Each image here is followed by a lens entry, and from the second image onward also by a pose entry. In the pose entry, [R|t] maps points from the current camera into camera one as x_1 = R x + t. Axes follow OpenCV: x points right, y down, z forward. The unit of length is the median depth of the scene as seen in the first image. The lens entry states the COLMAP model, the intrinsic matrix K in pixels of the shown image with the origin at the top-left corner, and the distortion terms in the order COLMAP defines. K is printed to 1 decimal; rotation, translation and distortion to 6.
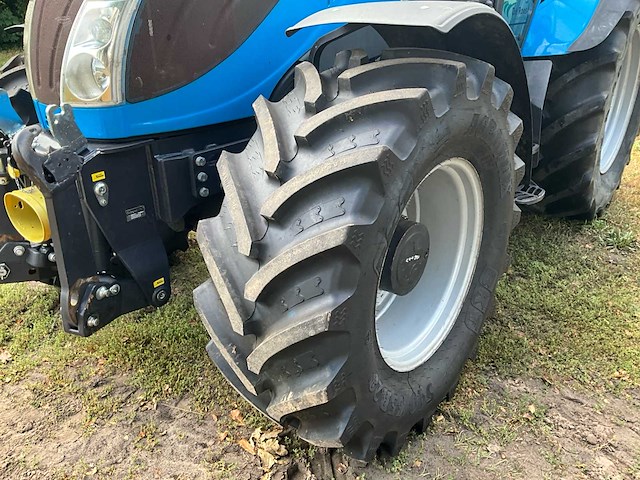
lens RADIAL K [[536.9, 0, 304.7], [0, 536.9, 239.6], [0, 0, 1]] dist [0.110641, -0.214413]
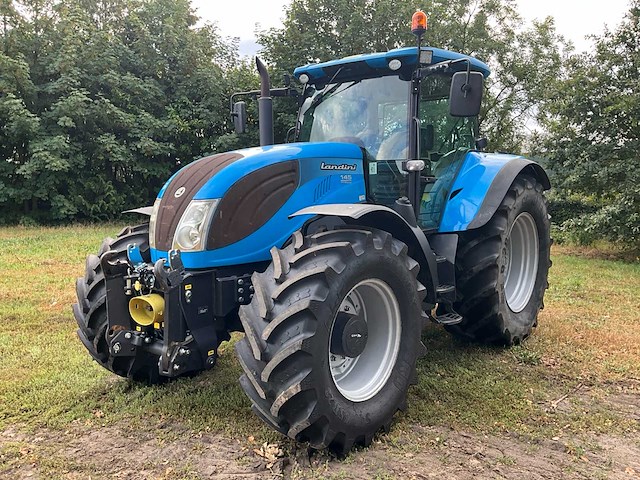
lens RADIAL K [[526.8, 0, 318.1], [0, 526.8, 236.6], [0, 0, 1]] dist [0.078177, -0.129153]
pose [[0.999940, 0.007314, -0.008153, 0.096117], [-0.009535, 0.947611, -0.319283, 0.316234], [0.005390, 0.319342, 0.947624, -0.848267]]
